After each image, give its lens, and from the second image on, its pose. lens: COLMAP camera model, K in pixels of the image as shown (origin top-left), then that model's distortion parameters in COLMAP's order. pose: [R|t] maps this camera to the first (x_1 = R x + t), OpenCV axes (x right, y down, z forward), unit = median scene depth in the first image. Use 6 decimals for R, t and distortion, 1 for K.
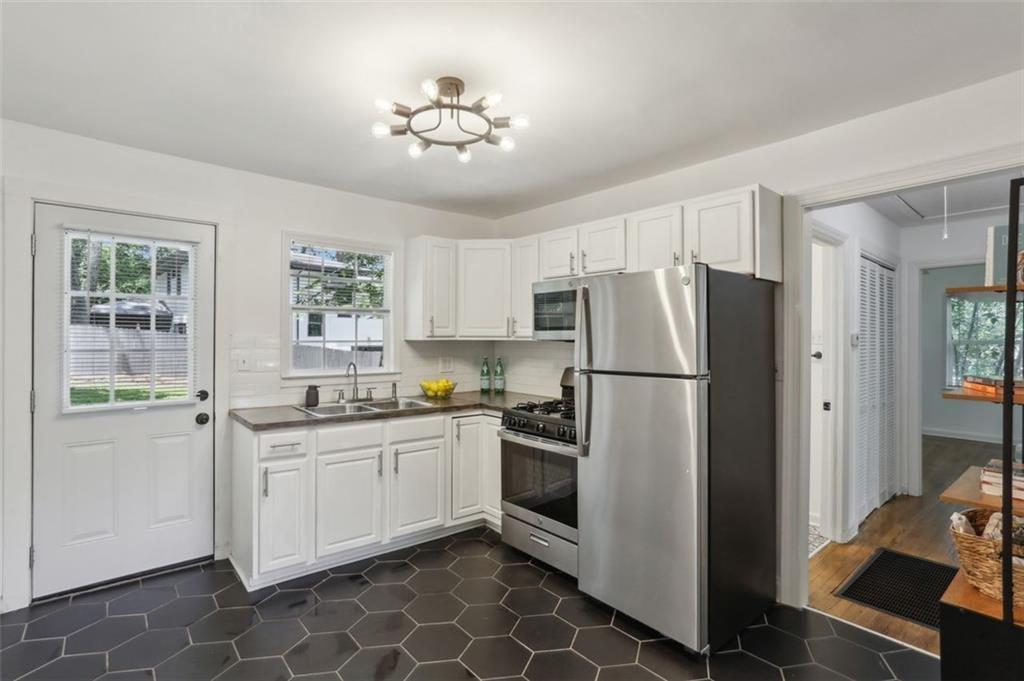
lens RADIAL K [[498.6, 0, 512.0], [0, 498.6, 340.5], [0, 0, 1]] dist [-0.000148, 0.000424]
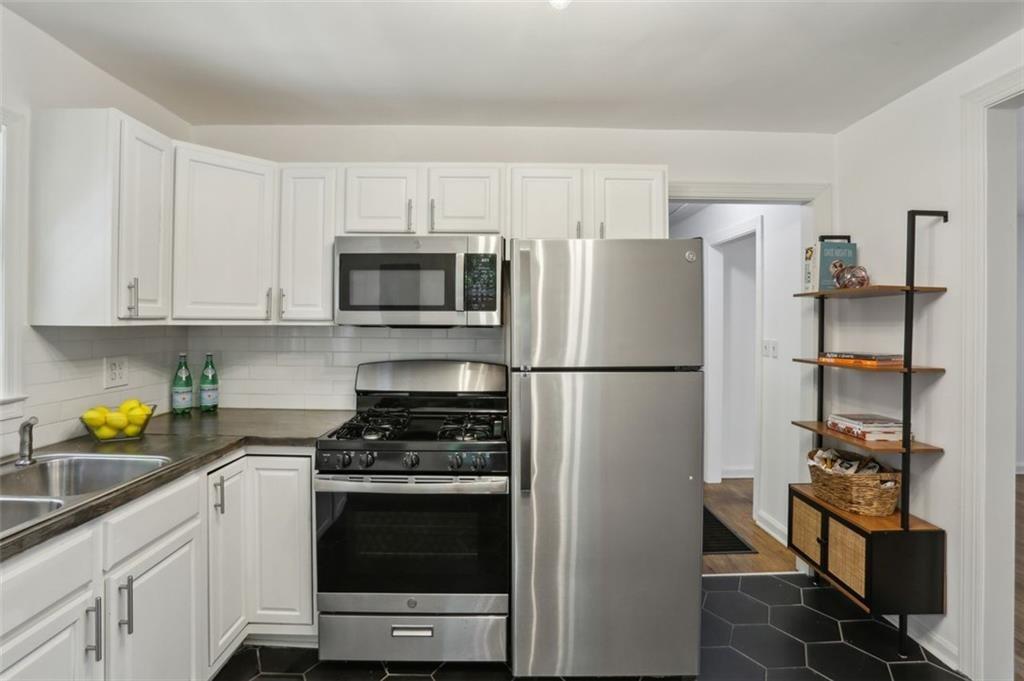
lens RADIAL K [[498.0, 0, 508.1], [0, 498.0, 324.0], [0, 0, 1]] dist [-0.059540, 0.036044]
pose [[0.644719, -0.001294, 0.764419, -0.316493], [0.001482, 0.999999, 0.000443, -0.002363], [-0.764419, 0.000847, 0.644720, 0.438866]]
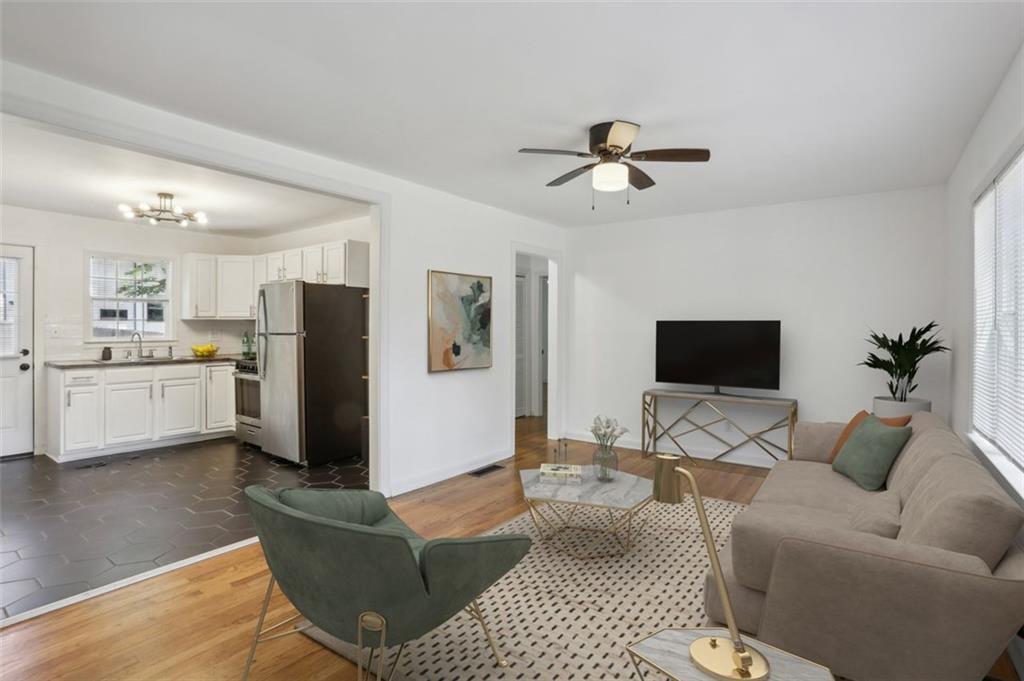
lens RADIAL K [[498.0, 0, 508.1], [0, 498.0, 324.0], [0, 0, 1]] dist [-0.059540, 0.036044]
pose [[0.973539, -0.004033, 0.228487, 0.486857], [0.004837, 0.999984, -0.002960, 0.025780], [-0.228472, 0.003986, 0.973542, -0.798098]]
